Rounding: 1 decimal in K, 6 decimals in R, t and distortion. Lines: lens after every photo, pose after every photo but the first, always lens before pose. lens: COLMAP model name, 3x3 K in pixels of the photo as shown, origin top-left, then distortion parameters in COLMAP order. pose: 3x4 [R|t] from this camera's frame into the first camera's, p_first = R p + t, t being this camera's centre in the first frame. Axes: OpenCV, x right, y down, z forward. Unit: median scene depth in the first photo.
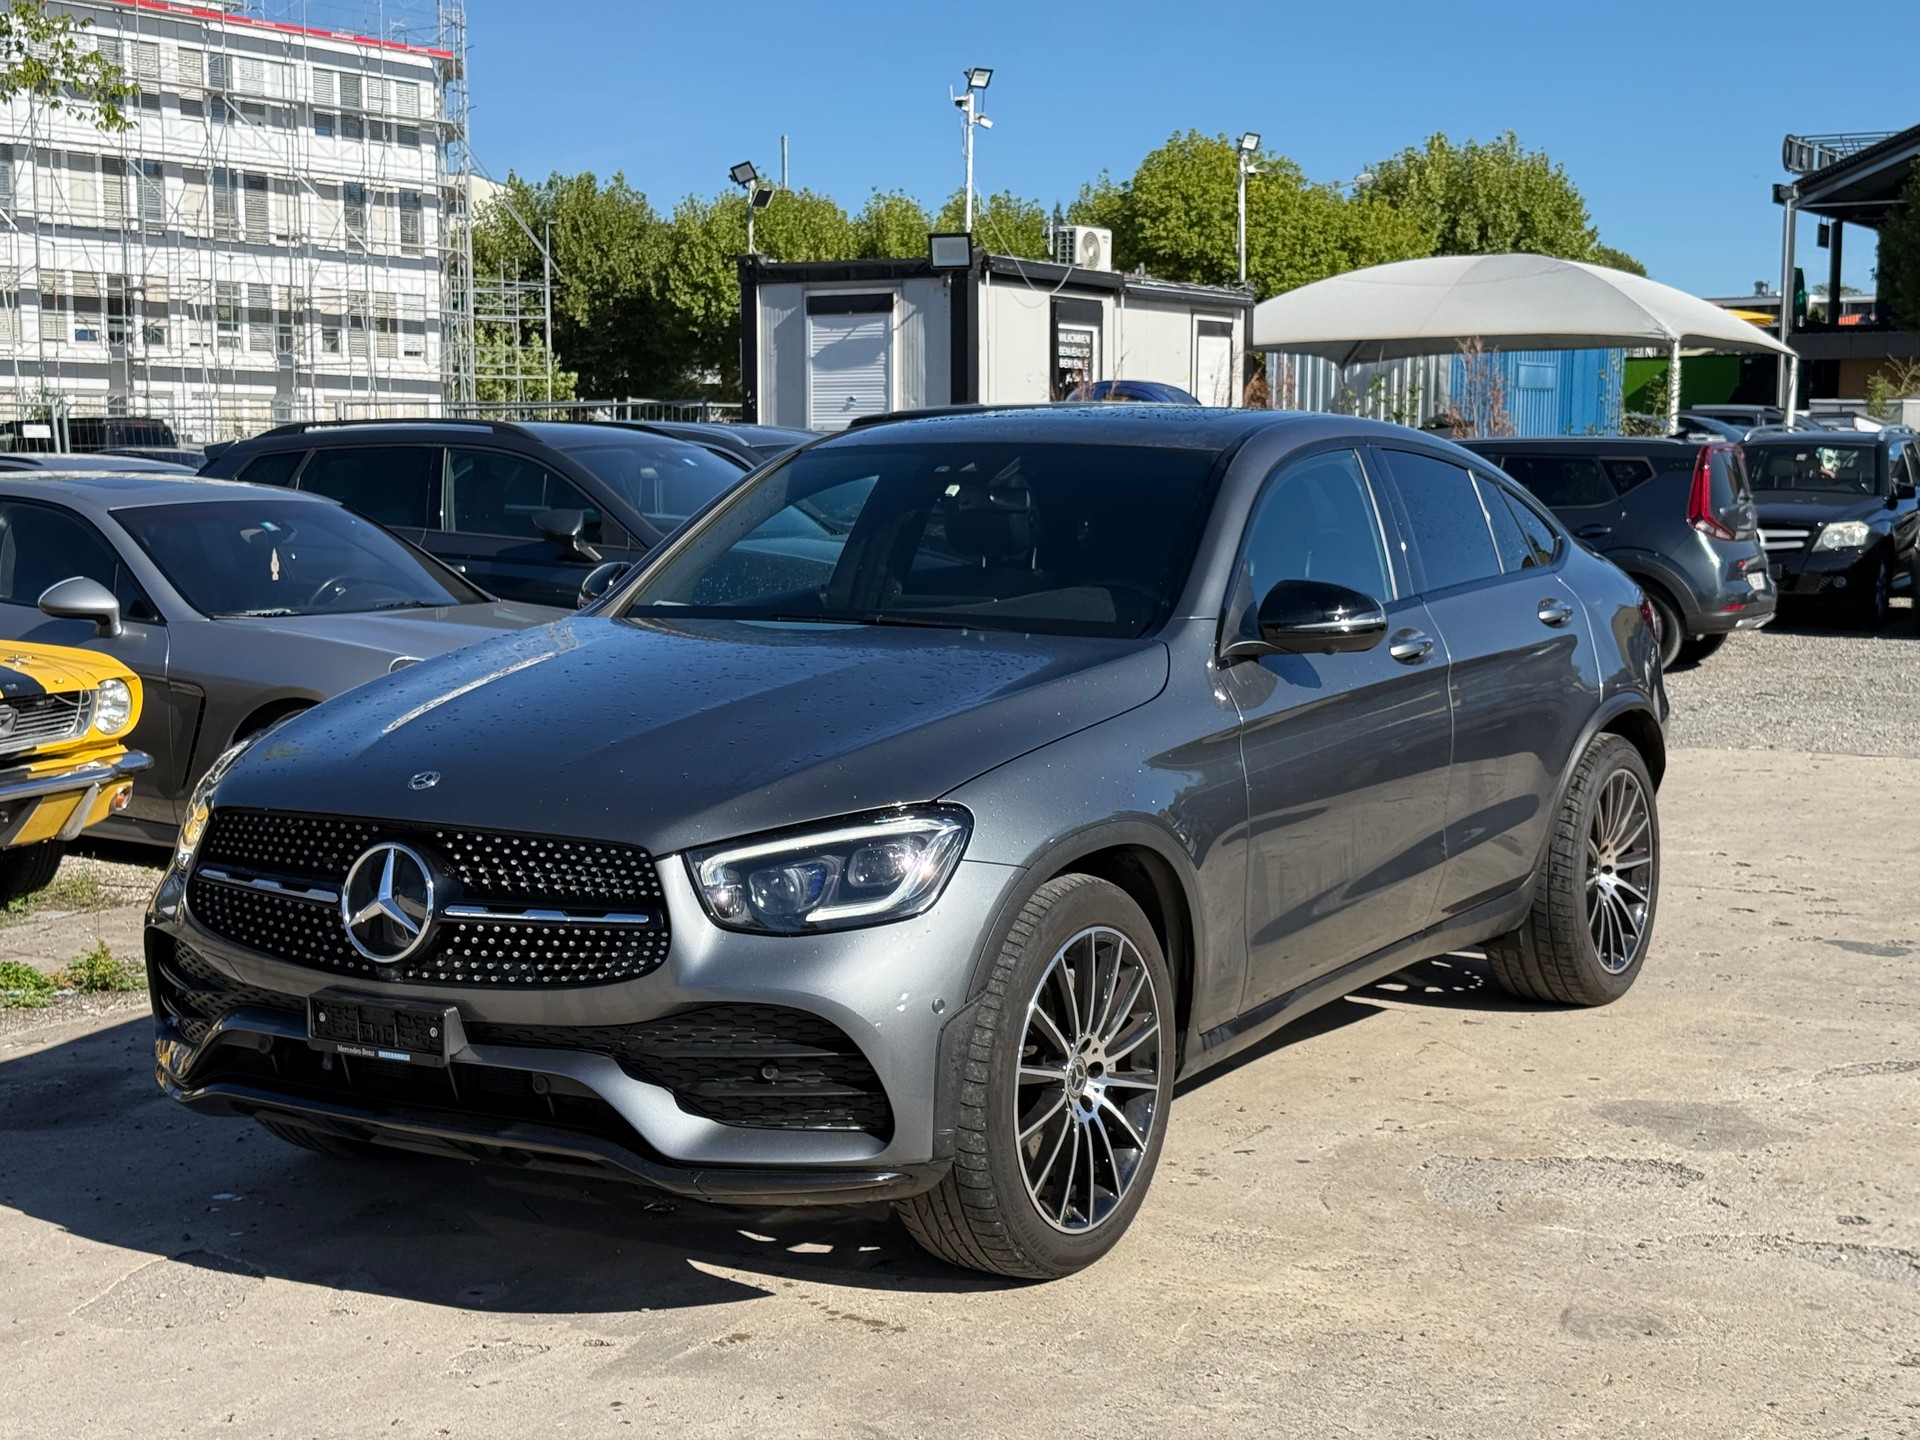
lens RADIAL K [[2685.7, 0, 950.5], [0, 2685.7, 730.3], [0, 0, 1]] dist [0.108895, 0.000000]
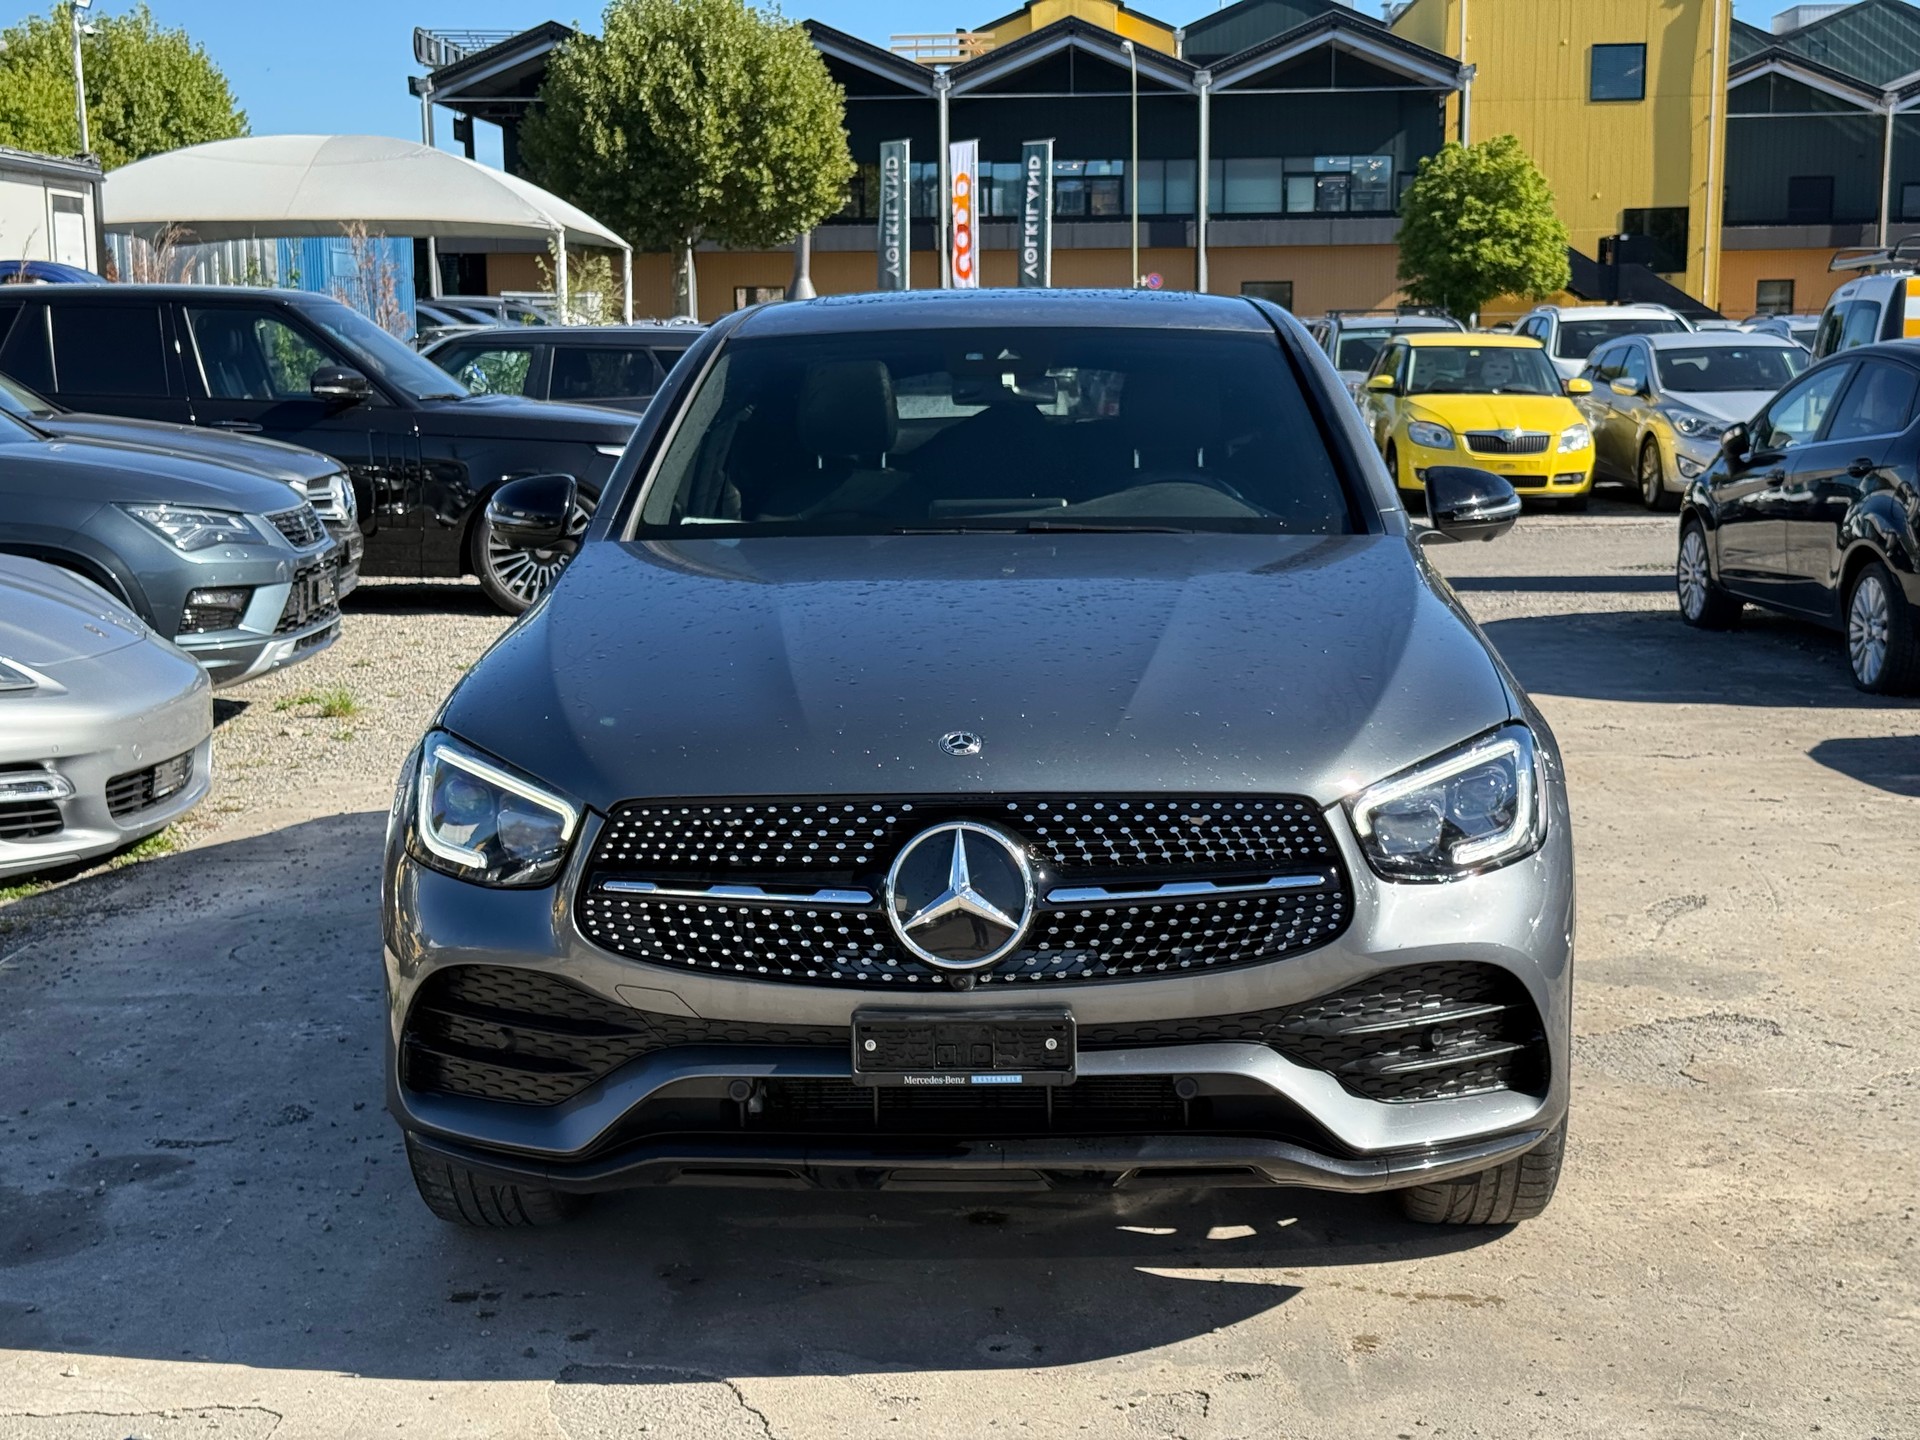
lens RADIAL K [[2685.7, 0, 987.2], [0, 2685.7, 730.6], [0, 0, 1]] dist [0.108895, 0.000000]
pose [[0.866997, -0.080176, 0.491821, -0.485686], [0.060712, 0.996614, 0.055443, -0.024673], [-0.494601, -0.018210, 0.868930, 0.236630]]
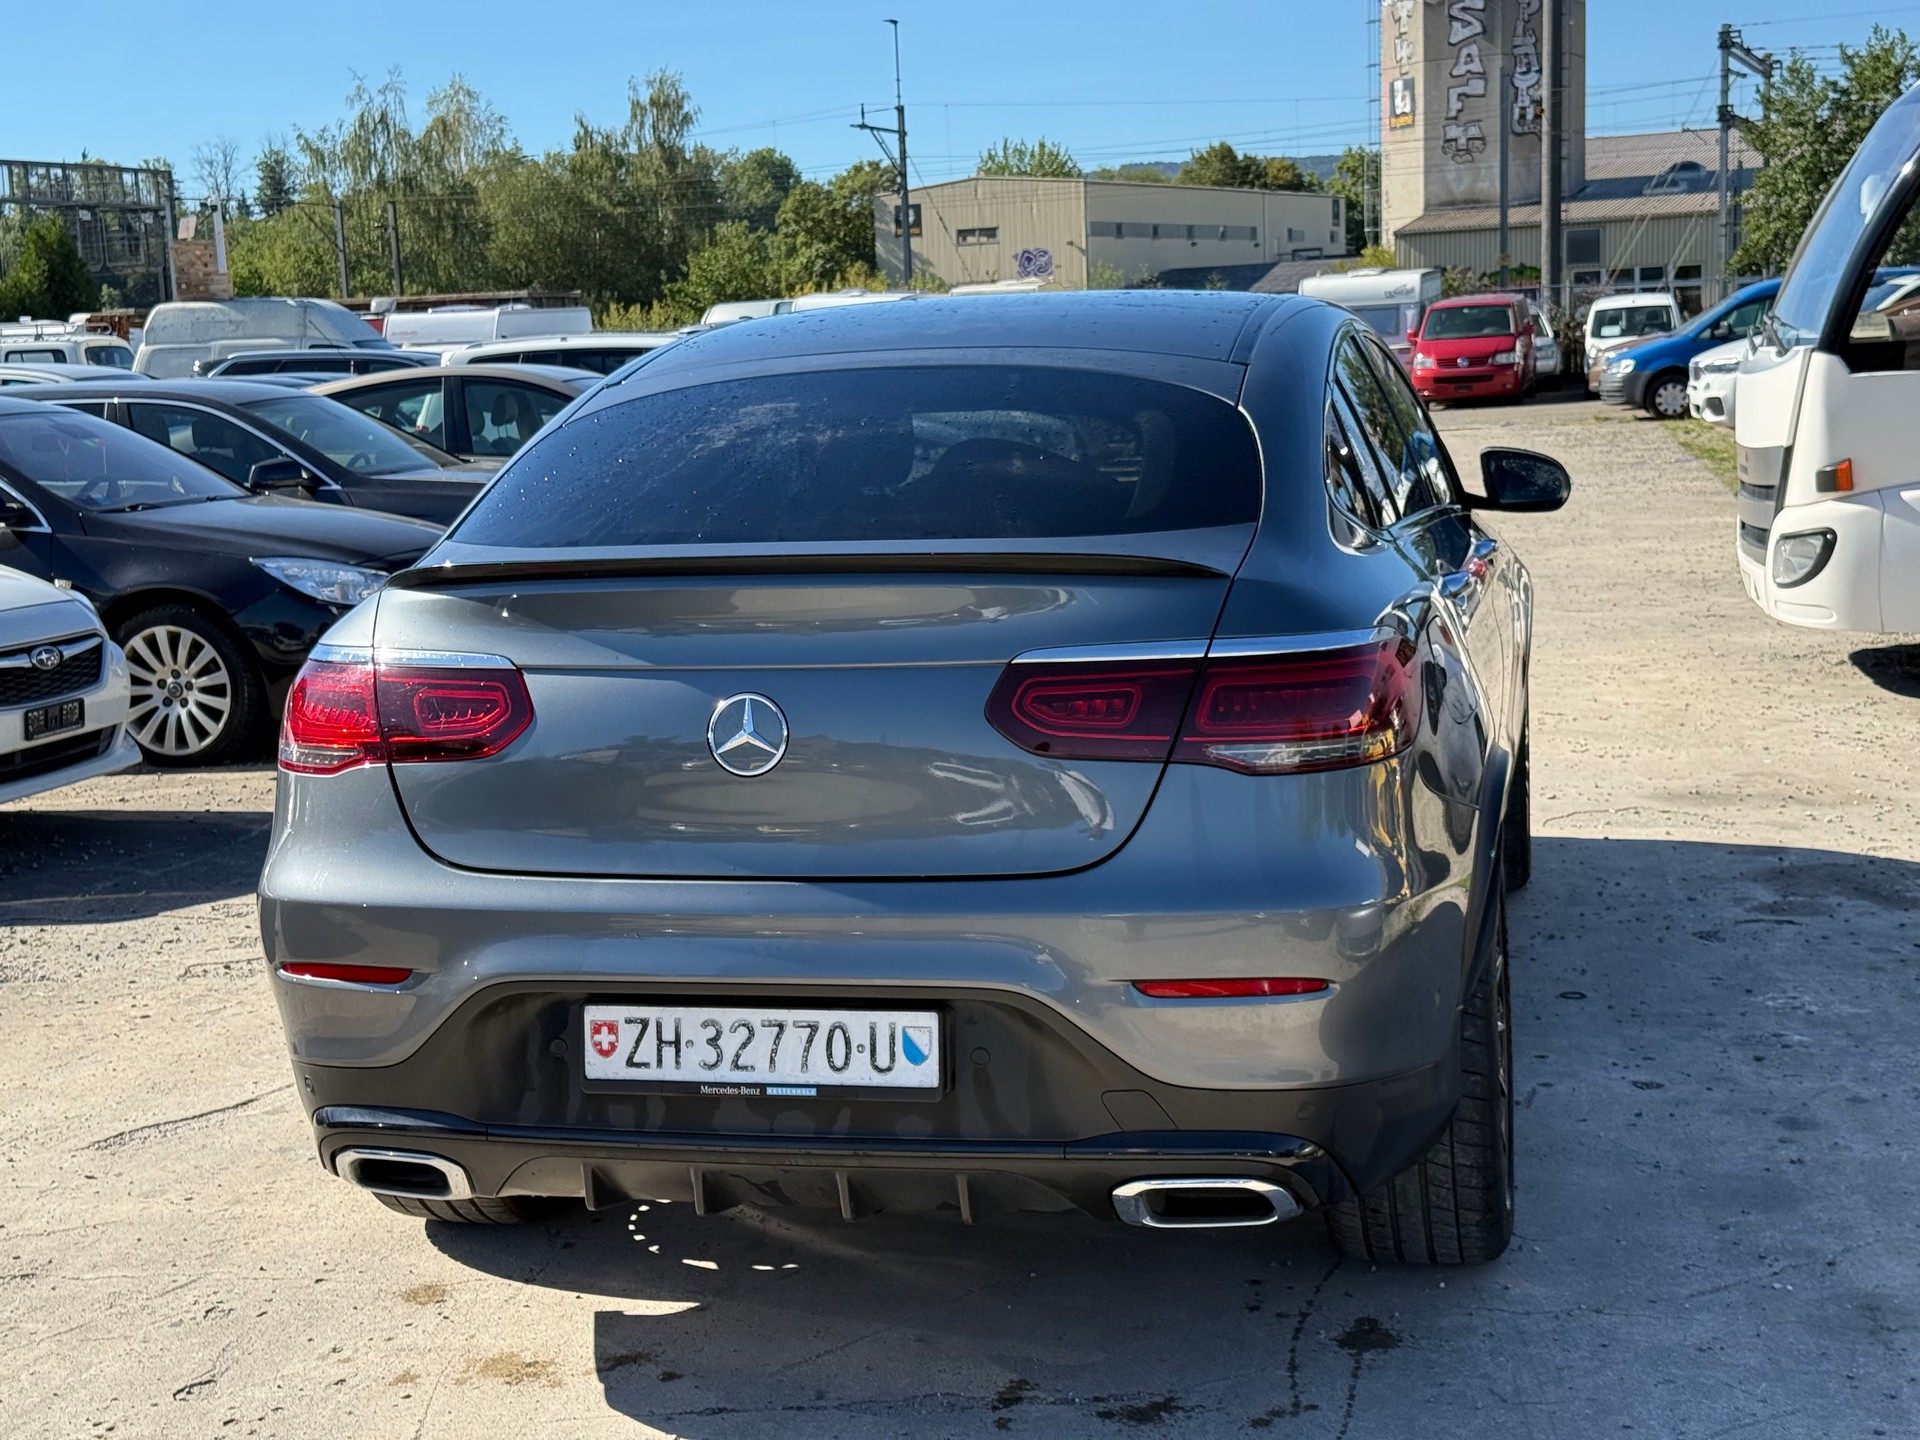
lens RADIAL K [[2705.0, 0, 957.1], [0, 2705.0, 728.0], [0, 0, 1]] dist [0.108057, 0.000000]
pose [[-0.945088, 0.084537, -0.315692, 0.417907], [0.007011, 0.970988, 0.239024, -0.223067], [0.326740, 0.223686, -0.918262, 2.101580]]
